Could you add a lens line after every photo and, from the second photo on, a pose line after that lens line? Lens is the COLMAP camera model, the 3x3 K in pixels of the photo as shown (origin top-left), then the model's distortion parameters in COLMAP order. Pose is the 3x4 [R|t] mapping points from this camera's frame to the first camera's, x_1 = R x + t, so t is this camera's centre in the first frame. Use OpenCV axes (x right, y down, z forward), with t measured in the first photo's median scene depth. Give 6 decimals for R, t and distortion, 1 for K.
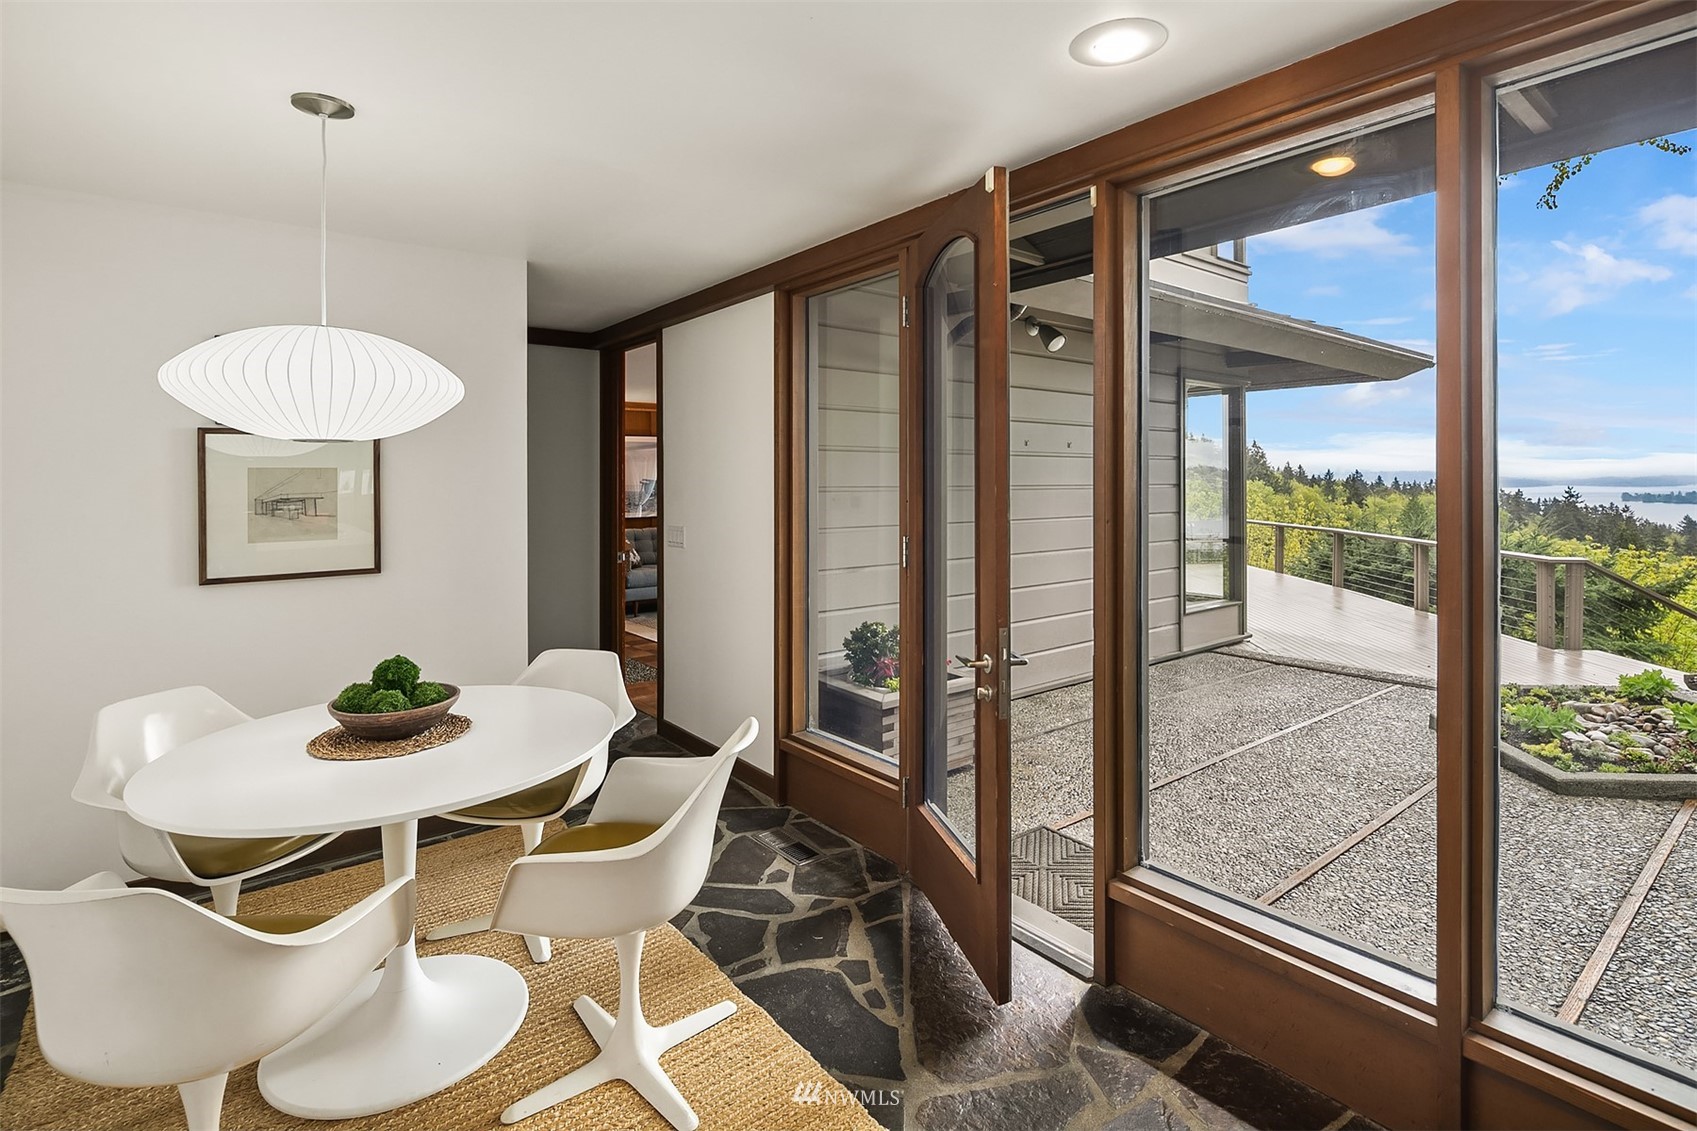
lens RADIAL K [[821.0, 0, 850.1], [0, 821.0, 474.2], [0, 0, 1]] dist [0.000257, 0.000135]
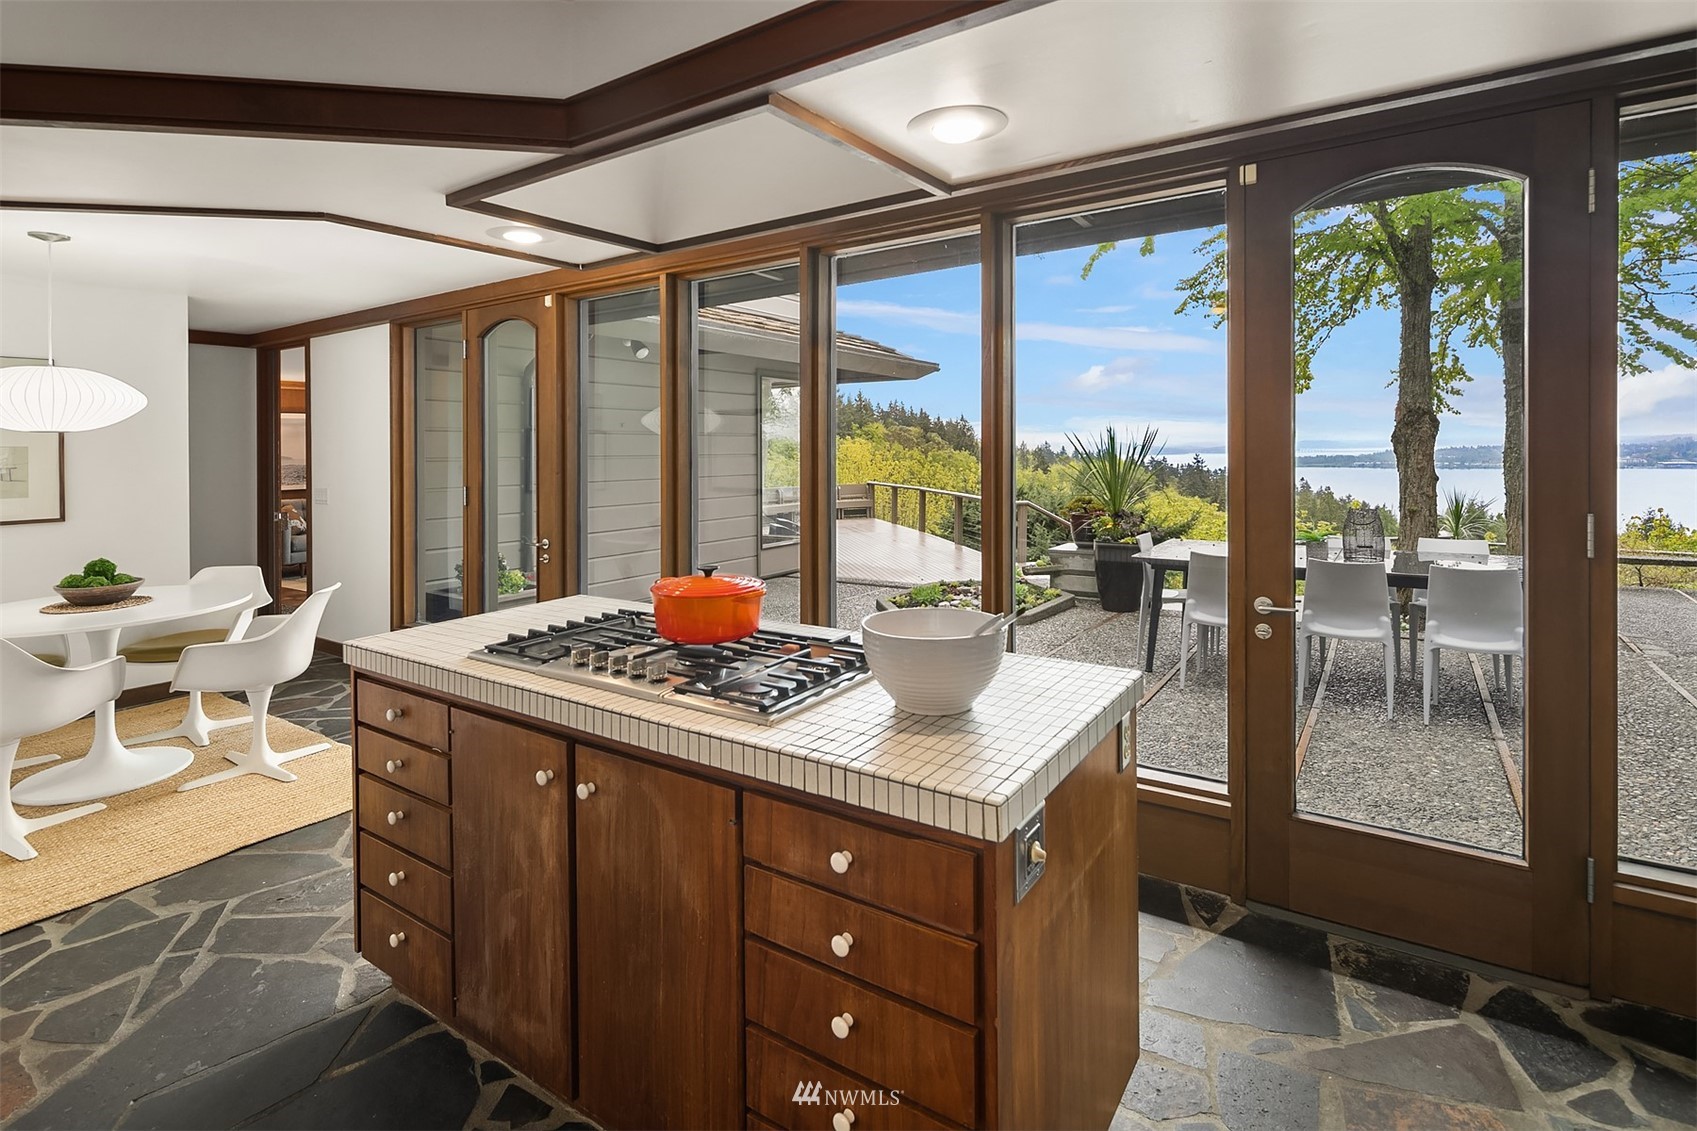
lens RADIAL K [[827.0, 0, 843.8], [0, 827.0, 446.6], [0, 0, 1]] dist [0.000057, 0.000228]
pose [[0.955041, -0.005179, 0.296429, 0.188791], [0.005072, 0.999987, 0.001130, -0.001407], [-0.296431, 0.000424, 0.955054, -0.501895]]
